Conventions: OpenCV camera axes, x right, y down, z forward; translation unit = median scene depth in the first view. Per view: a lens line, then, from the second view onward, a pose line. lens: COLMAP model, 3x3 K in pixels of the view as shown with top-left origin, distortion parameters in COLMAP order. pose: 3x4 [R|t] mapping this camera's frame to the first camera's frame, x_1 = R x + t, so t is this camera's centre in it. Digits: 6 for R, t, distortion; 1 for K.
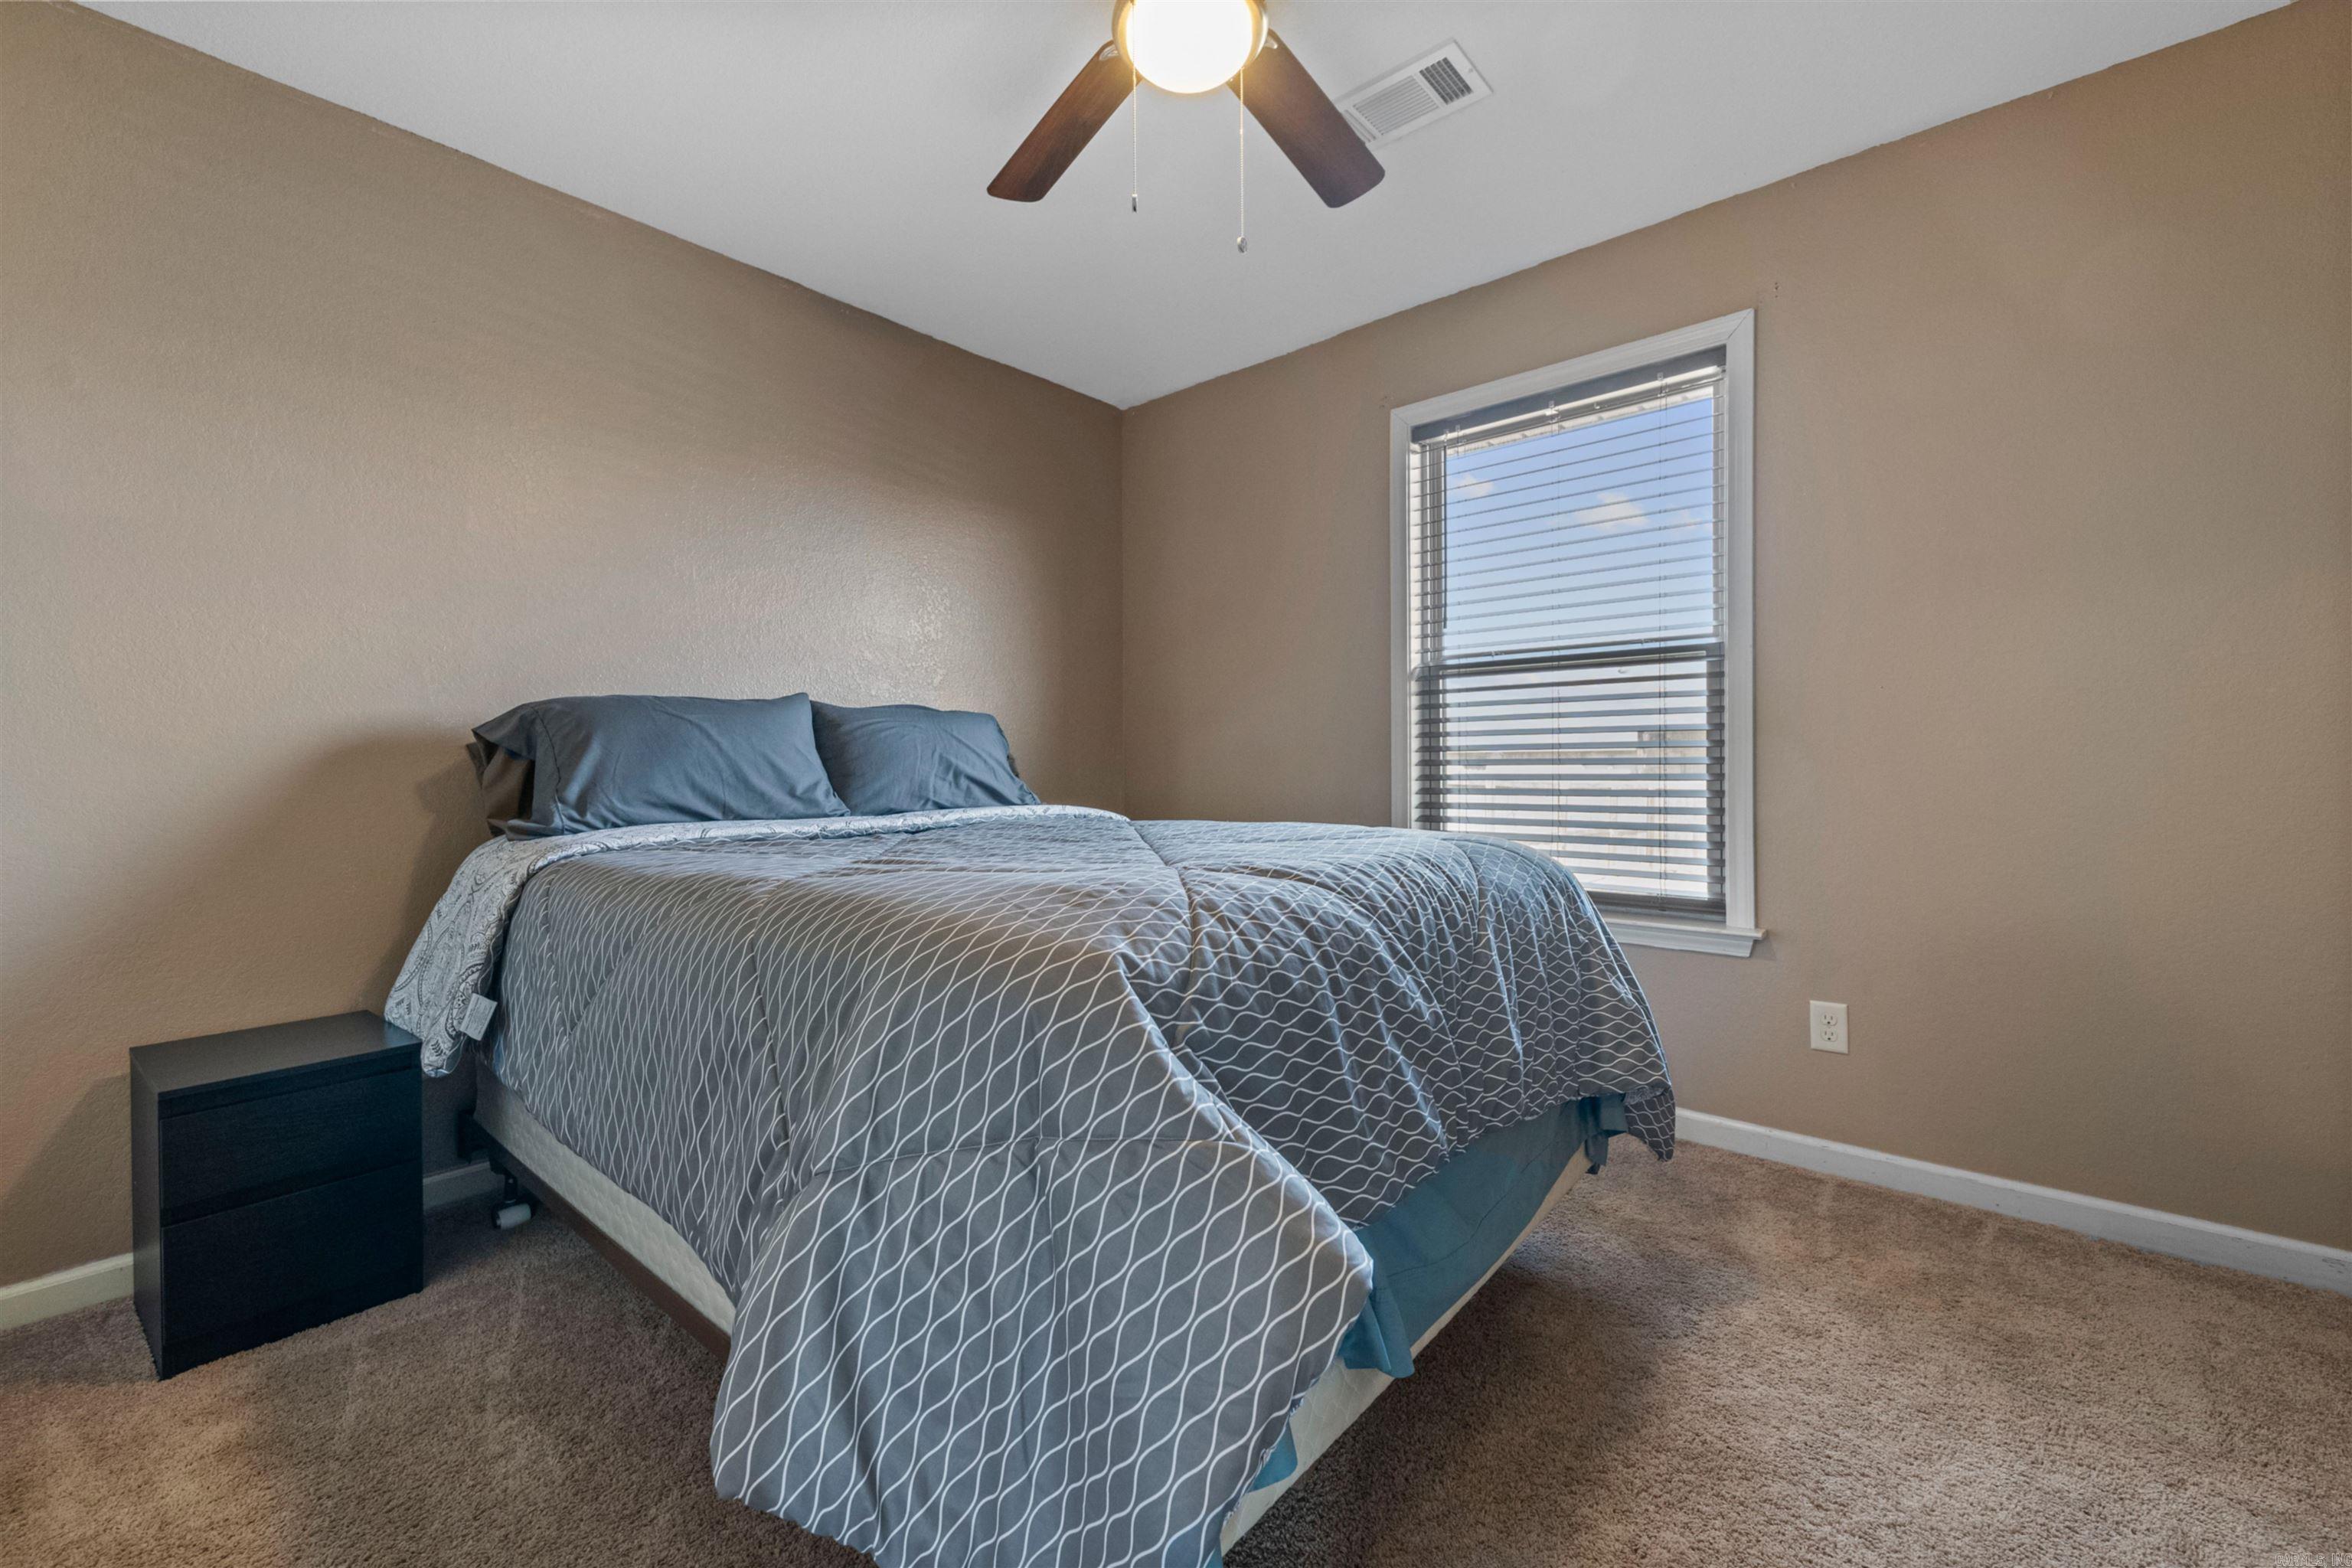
lens RADIAL K [[971.7, 0, 1176.6], [0, 971.7, 768.9], [0, 0, 1]] dist [-0.001249, -0.000072]
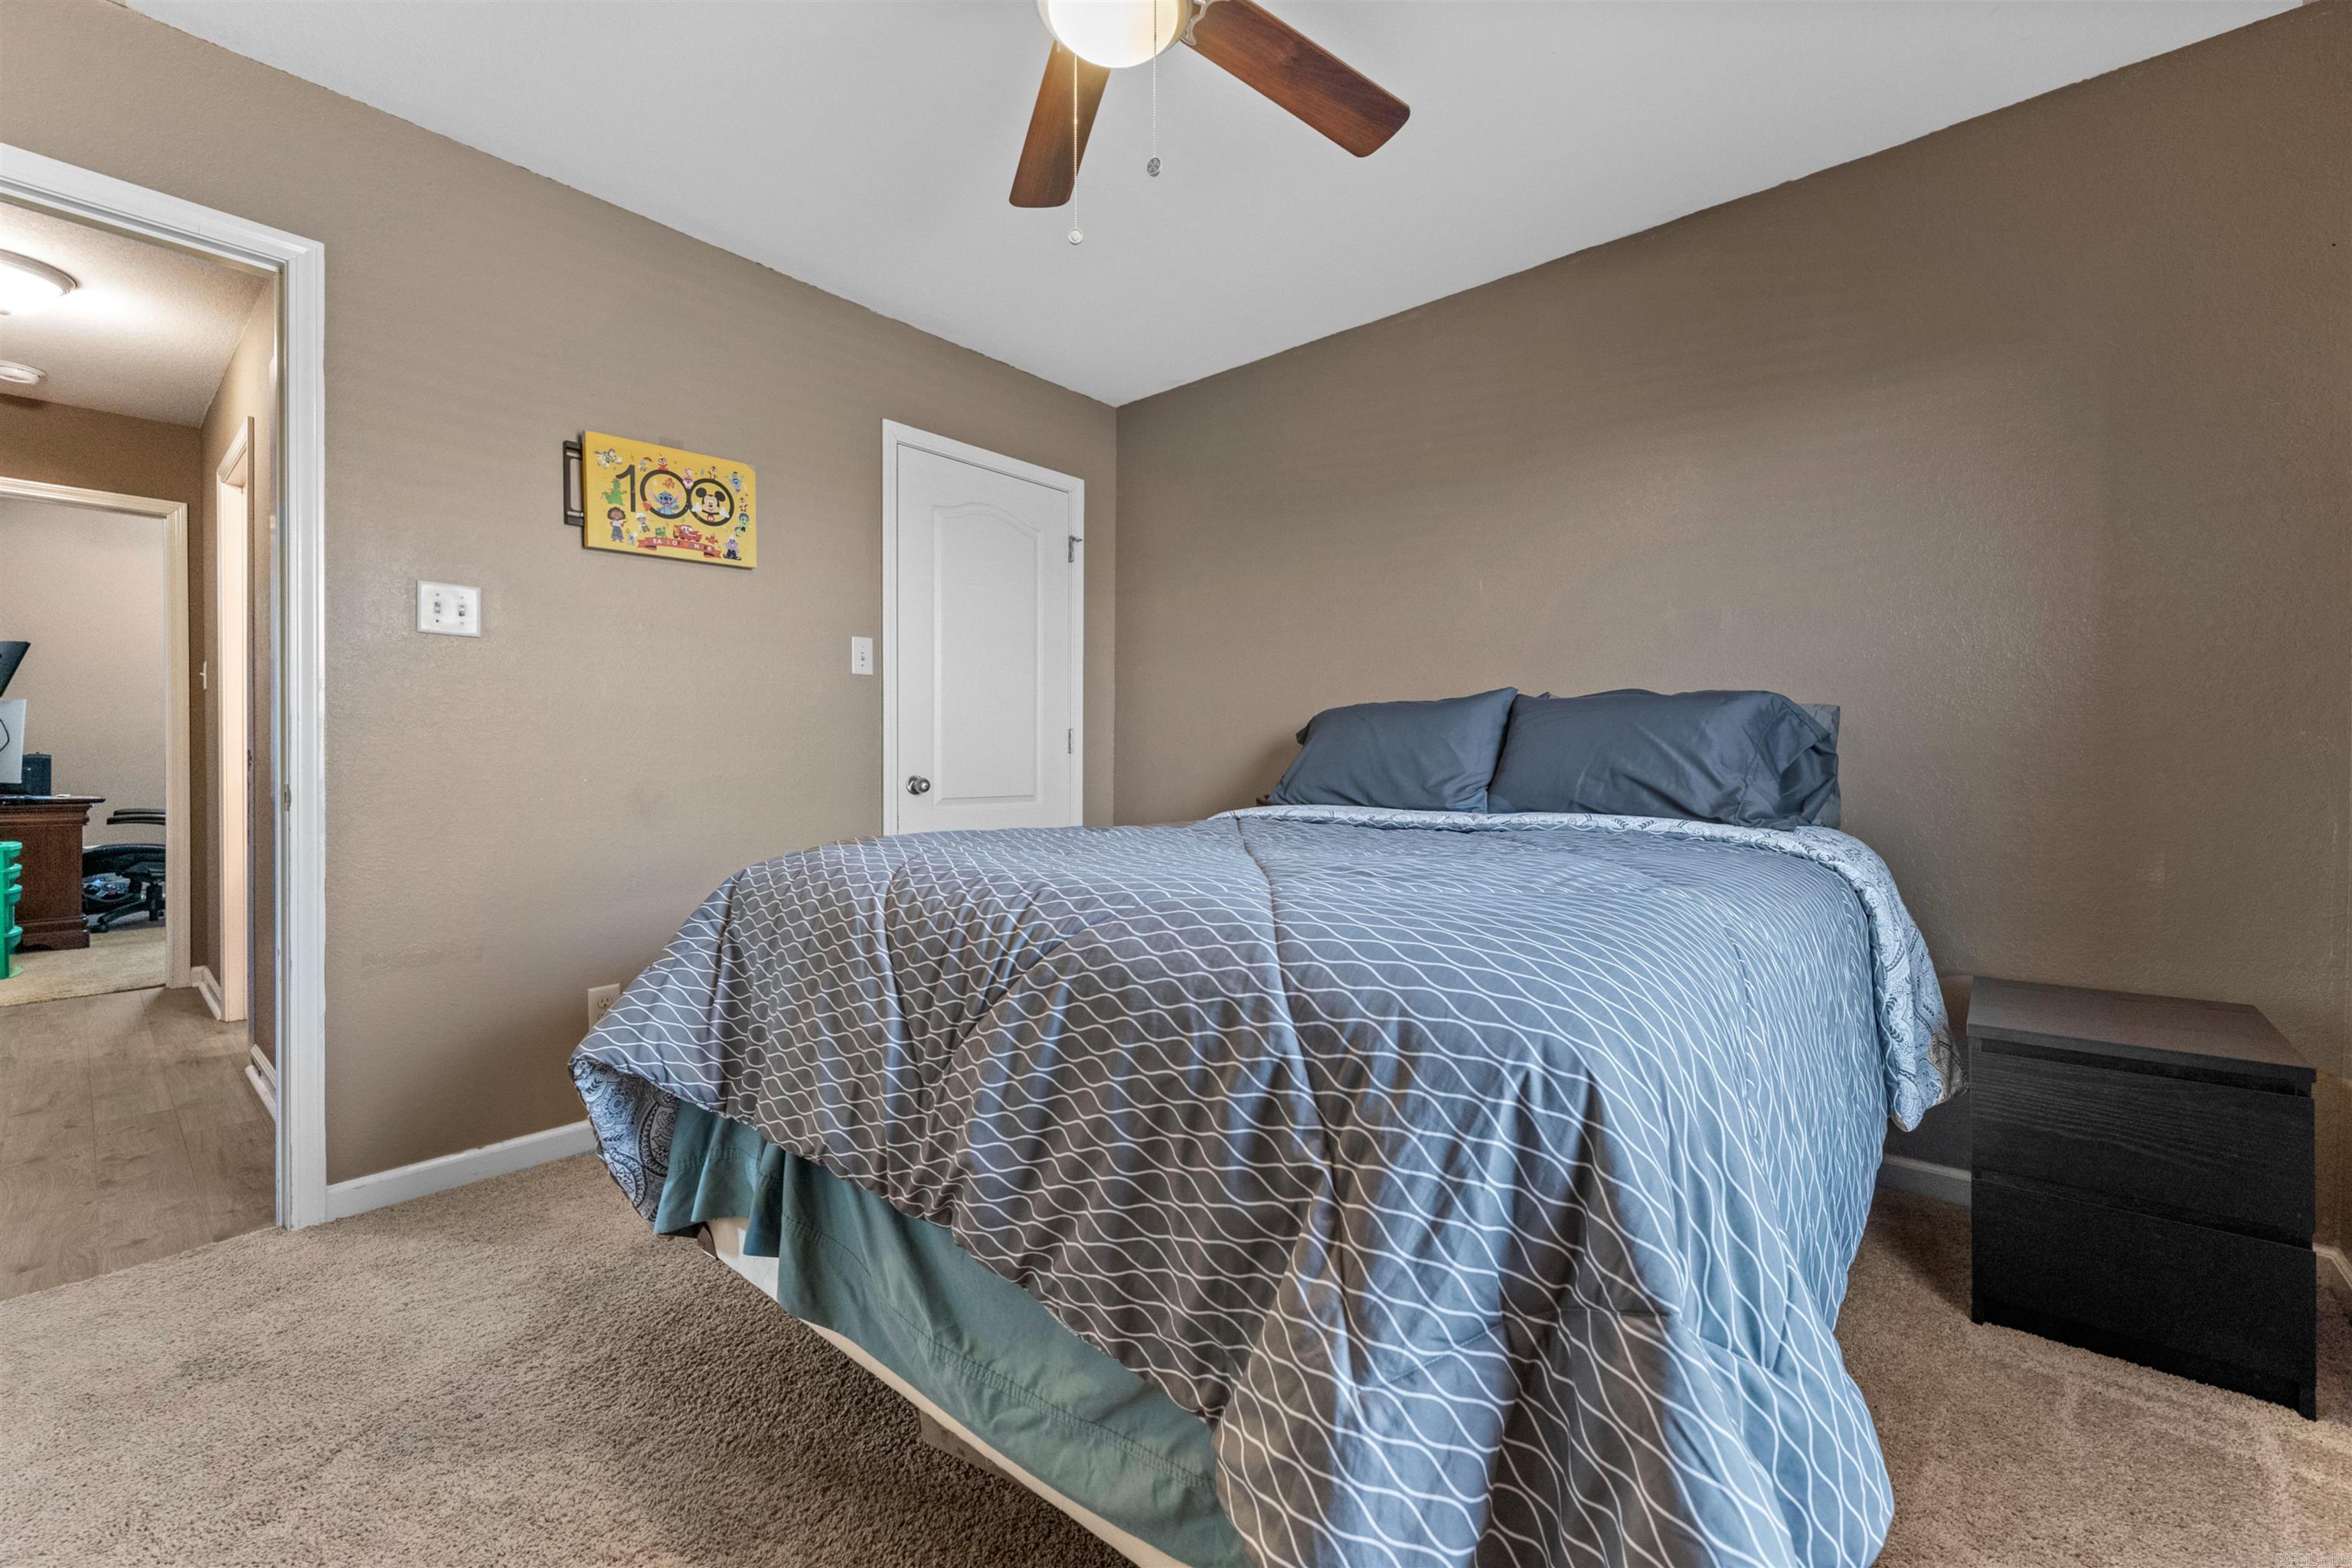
lens RADIAL K [[971.7, 0, 1176.6], [0, 971.7, 768.9], [0, 0, 1]] dist [-0.001249, -0.000072]
pose [[0.006197, 0.006666, -0.999959, 0.701772], [-0.013070, 0.999893, 0.006584, 0.001030], [0.999895, 0.013028, 0.006284, 0.723299]]
